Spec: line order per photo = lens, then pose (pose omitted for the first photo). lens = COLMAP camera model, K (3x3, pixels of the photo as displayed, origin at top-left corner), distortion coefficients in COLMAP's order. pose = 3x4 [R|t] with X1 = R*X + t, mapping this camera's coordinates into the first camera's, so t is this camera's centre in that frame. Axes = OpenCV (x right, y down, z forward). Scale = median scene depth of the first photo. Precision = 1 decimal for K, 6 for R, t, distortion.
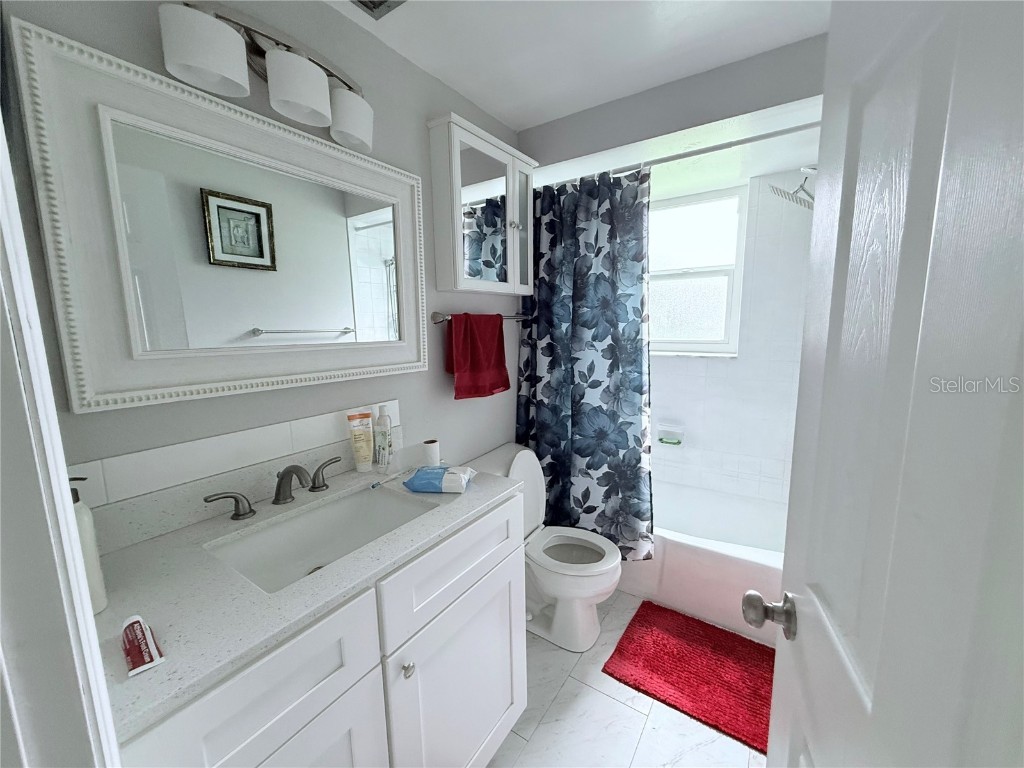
lens RADIAL K [[407.7, 0, 506.7], [0, 407.7, 386.3], [0, 0, 1]] dist [-0.000707, 0.000161]
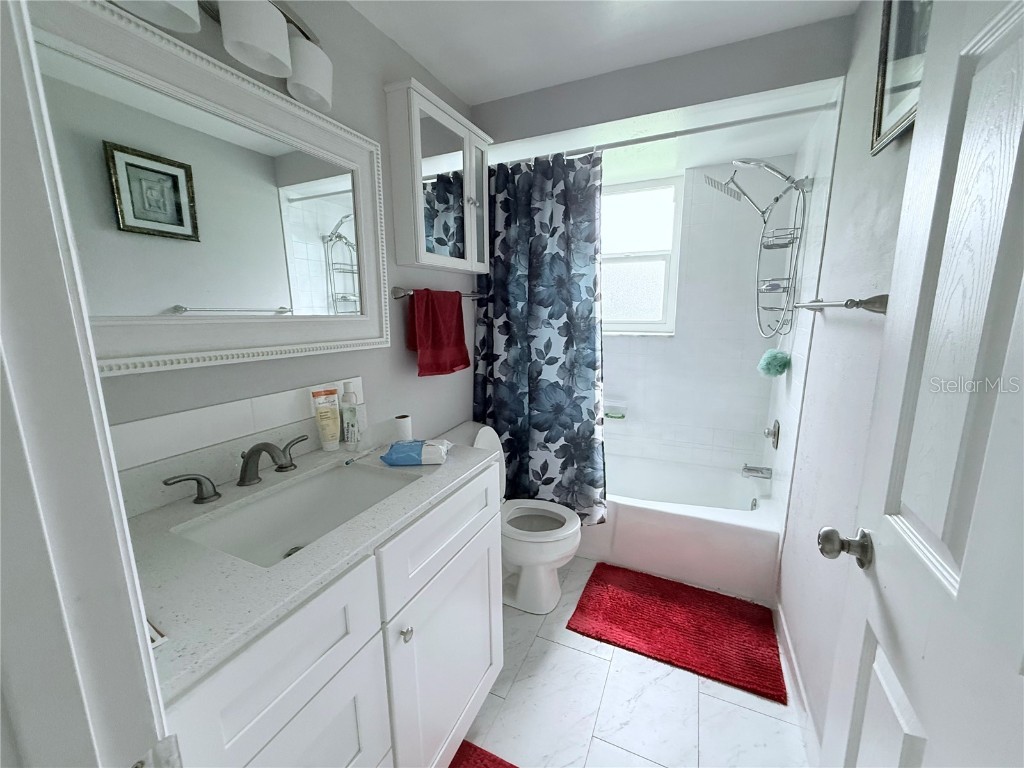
lens RADIAL K [[407.7, 0, 507.0], [0, 407.7, 386.4], [0, 0, 1]] dist [-0.000707, 0.000161]
pose [[0.986536, -0.022854, 0.161941, -0.067504], [0.017837, 0.999317, 0.032370, 0.025044], [-0.162571, -0.029046, 0.986269, -0.007781]]
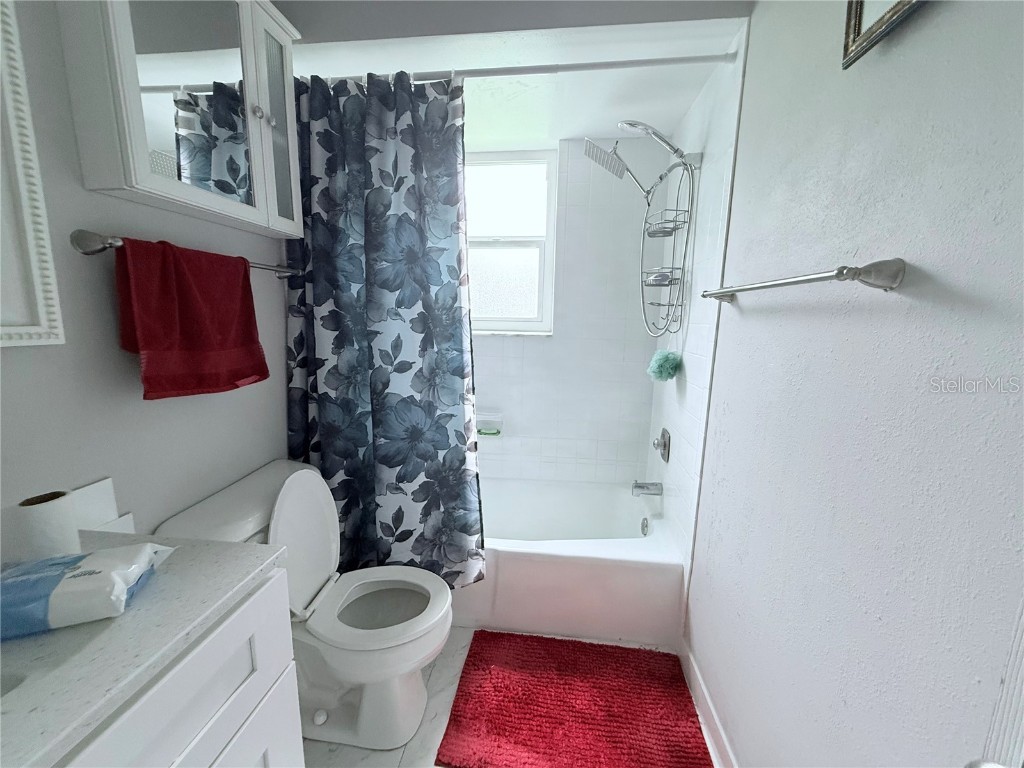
lens RADIAL K [[407.7, 0, 509.4], [0, 407.7, 386.3], [0, 0, 1]] dist [-0.000707, 0.000161]
pose [[0.881025, -0.050415, 0.470375, 0.039006], [0.041906, 0.998713, 0.028552, 0.017445], [-0.471209, -0.005443, 0.882005, 0.268582]]
